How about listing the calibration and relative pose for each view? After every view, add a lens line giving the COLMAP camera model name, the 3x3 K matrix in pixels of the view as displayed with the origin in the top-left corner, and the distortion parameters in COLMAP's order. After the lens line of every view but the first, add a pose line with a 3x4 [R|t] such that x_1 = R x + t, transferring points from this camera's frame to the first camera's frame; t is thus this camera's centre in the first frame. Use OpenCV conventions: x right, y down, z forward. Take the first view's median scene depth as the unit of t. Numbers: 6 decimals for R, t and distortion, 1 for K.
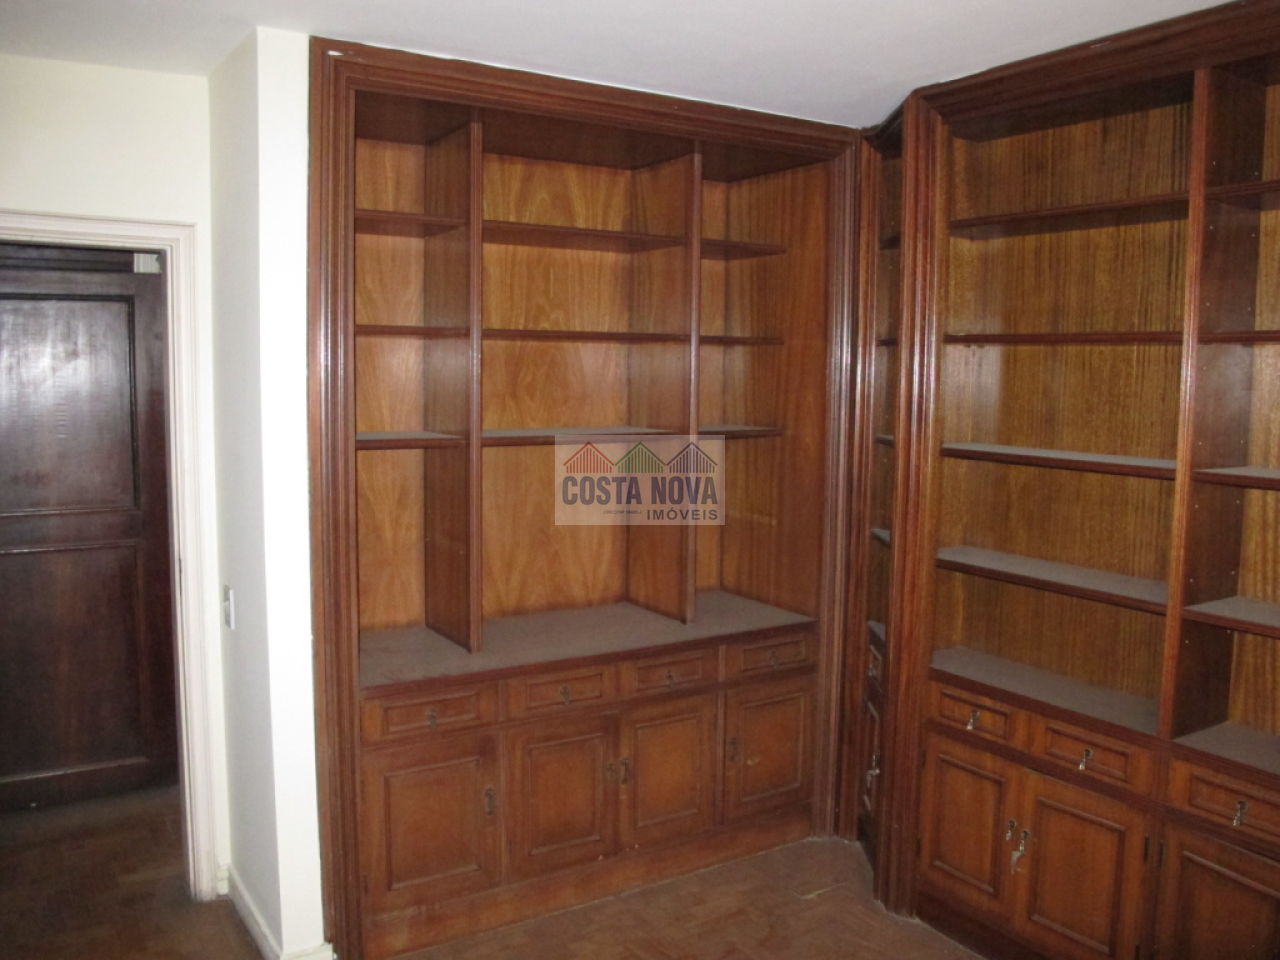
lens RADIAL K [[1074.3, 0, 639.7], [0, 1074.3, 479.5], [0, 0, 1]] dist [-0.128275, 0.073130]
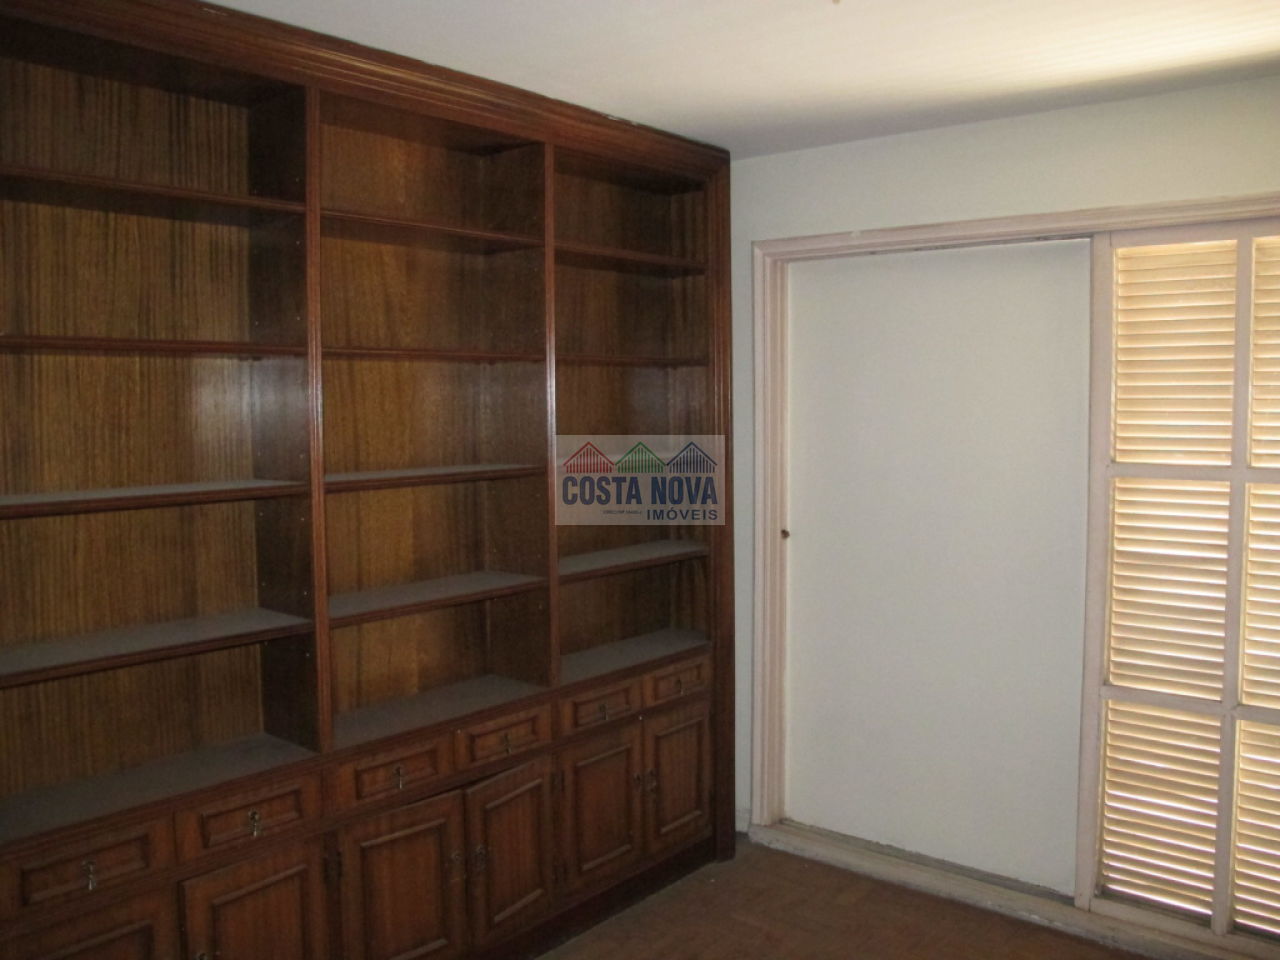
lens RADIAL K [[1074.3, 0, 639.3], [0, 1074.3, 475.2], [0, 0, 1]] dist [-0.128275, 0.073130]
pose [[-0.283097, -0.078969, 0.955835, -0.466838], [0.102990, 0.988339, 0.112157, -0.085494], [-0.953546, 0.130193, -0.271663, 0.847723]]
